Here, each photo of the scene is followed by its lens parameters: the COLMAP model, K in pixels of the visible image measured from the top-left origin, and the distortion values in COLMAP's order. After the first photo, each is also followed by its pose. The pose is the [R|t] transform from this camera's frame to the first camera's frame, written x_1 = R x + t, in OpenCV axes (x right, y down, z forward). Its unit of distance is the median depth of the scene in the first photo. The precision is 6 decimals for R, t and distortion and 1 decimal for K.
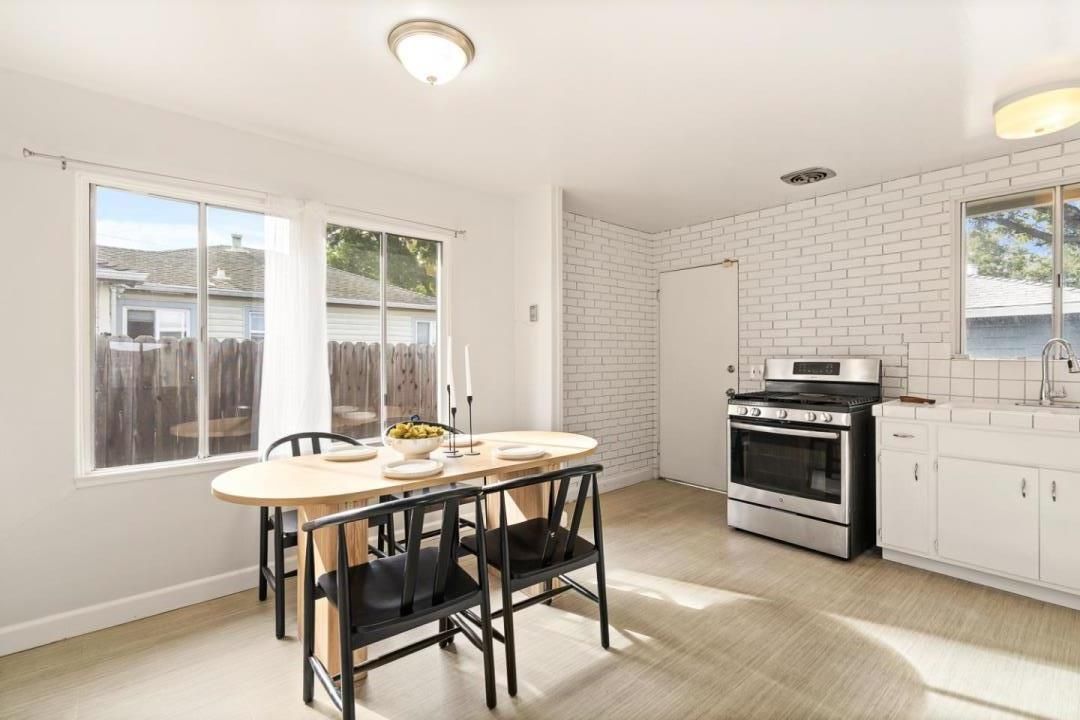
lens RADIAL K [[489.7, 0, 540.0], [0, 489.7, 360.0], [0, 0, 1]] dist [0.000784, -0.000745]
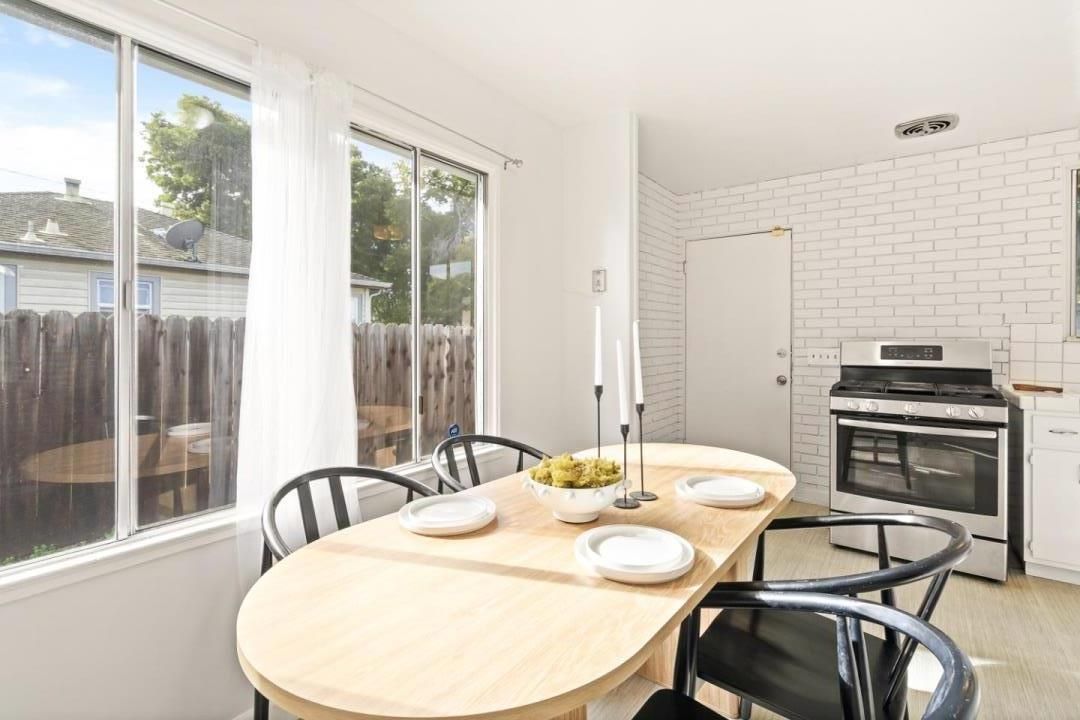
lens RADIAL K [[494.5, 0, 537.4], [0, 494.5, 341.3], [0, 0, 1]] dist [-0.001059, -0.000035]
pose [[0.975434, 0.000146, 0.220292, -0.303278], [0.000013, 1.000000, -0.000722, -0.002630], [-0.220292, 0.000707, 0.975434, 0.318230]]
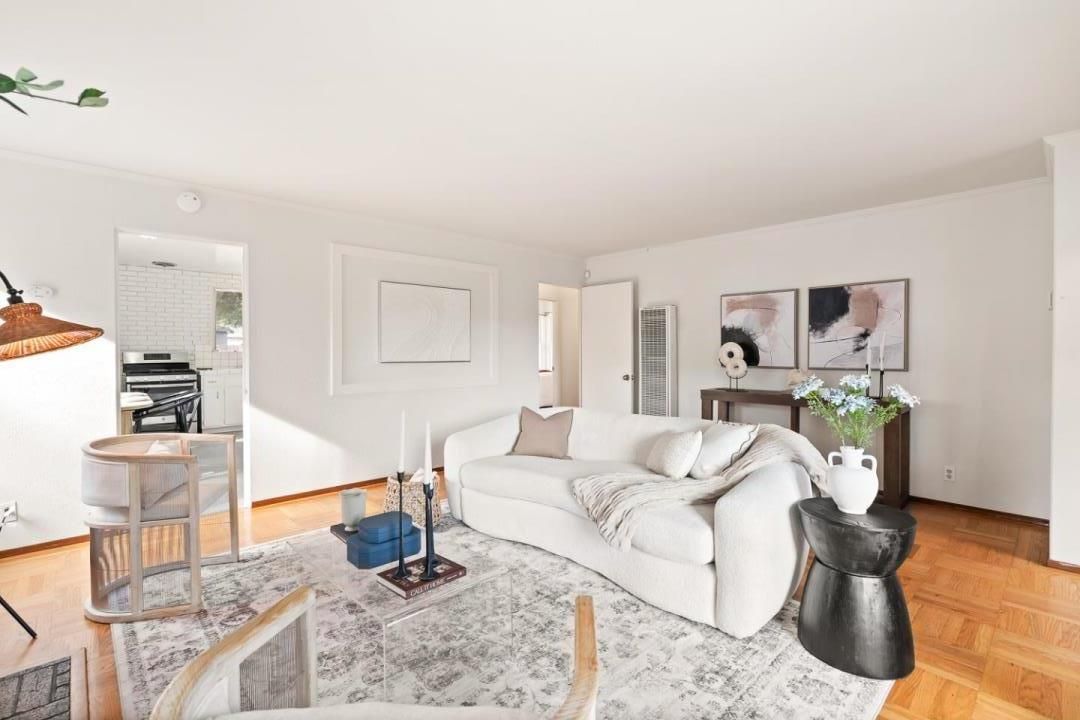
lens RADIAL K [[489.7, 0, 540.0], [0, 489.7, 360.0], [0, 0, 1]] dist [0.000784, -0.000745]
pose [[-0.051332, -0.019683, 0.998488, -1.651647], [0.006960, 0.999774, 0.020066, 0.001716], [-0.998657, 0.007980, -0.051184, -0.496449]]
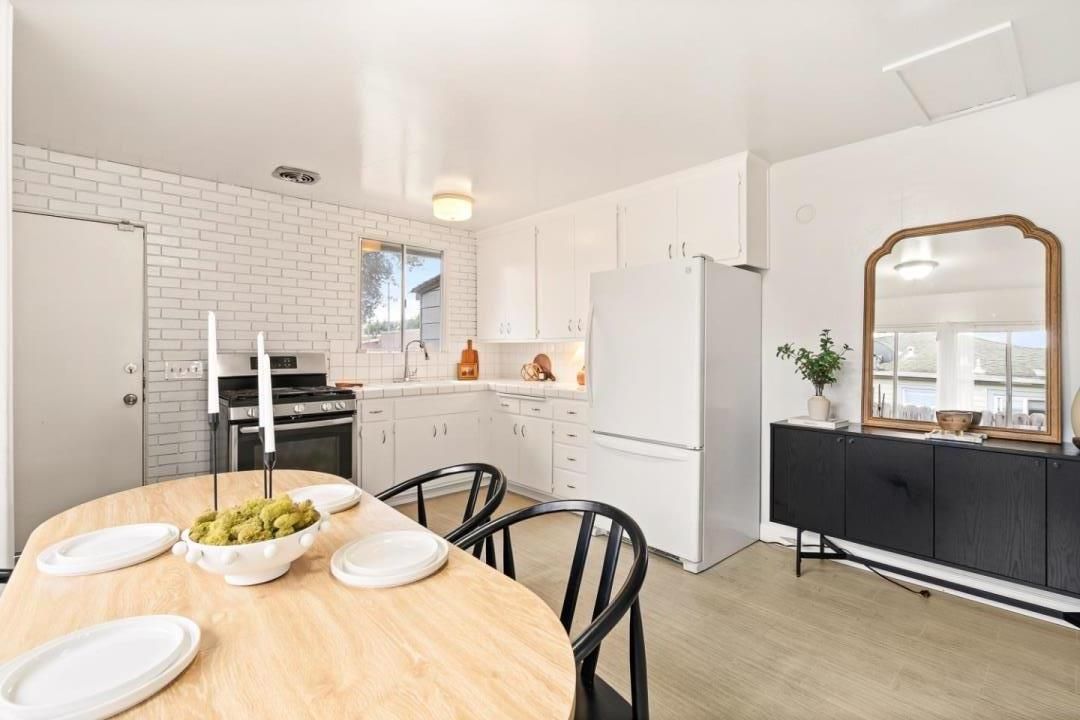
lens RADIAL K [[492.6, 0, 538.7], [0, 492.6, 349.6], [0, 0, 1]] dist [-0.000312, 0.000184]
pose [[-0.025981, -0.001151, 0.999662, -0.509998], [0.008346, 0.999964, 0.001368, -0.007311], [-0.999628, 0.008379, -0.025971, 0.527096]]
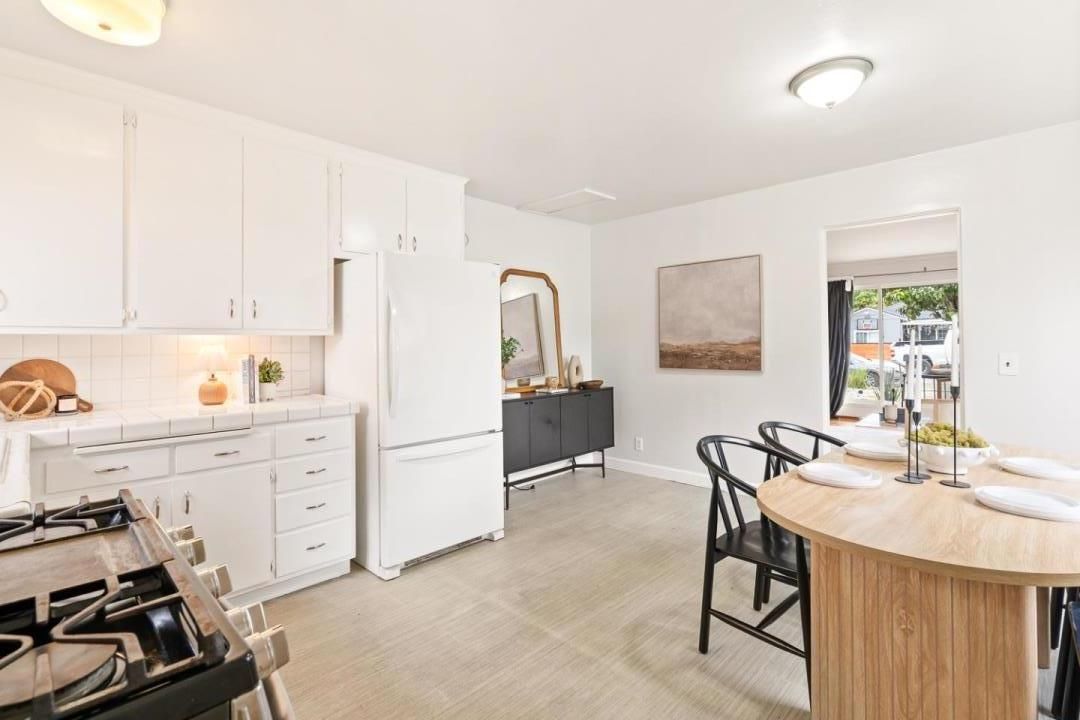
lens RADIAL K [[503.2, 0, 535.7], [0, 503.2, 334.6], [0, 0, 1]] dist [-0.001893, -0.000212]
pose [[-0.997463, 0.009354, -0.070571, 0.332739], [0.009786, 0.999935, -0.005772, -0.016945], [0.070512, -0.006448, -0.997490, 1.248335]]
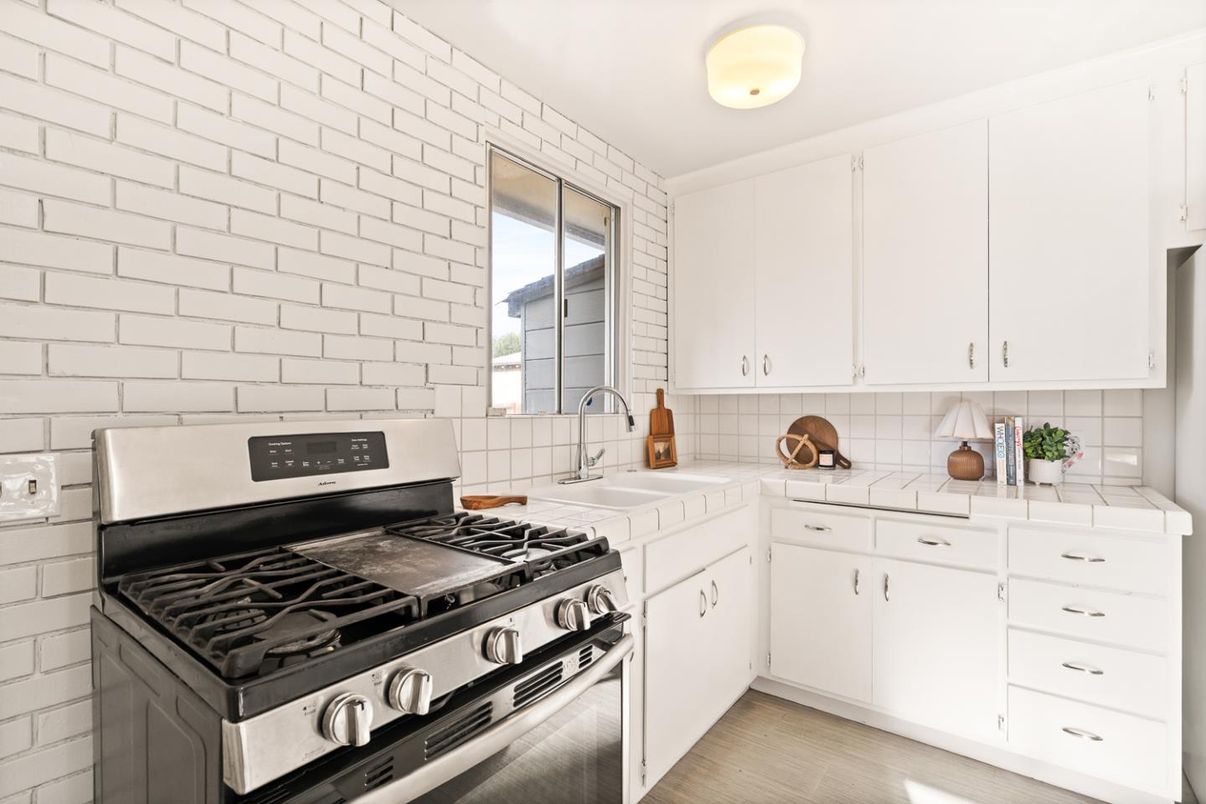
lens RADIAL K [[565.5, 0, 603.0], [0, 565.5, 402.0], [0, 0, 1]] dist [-0.002960, -0.000570]
pose [[-0.209418, 0.008288, 0.977791, 0.188714], [0.011474, 0.999916, -0.006018, -0.012775], [-0.977759, 0.009959, -0.209495, 0.987447]]
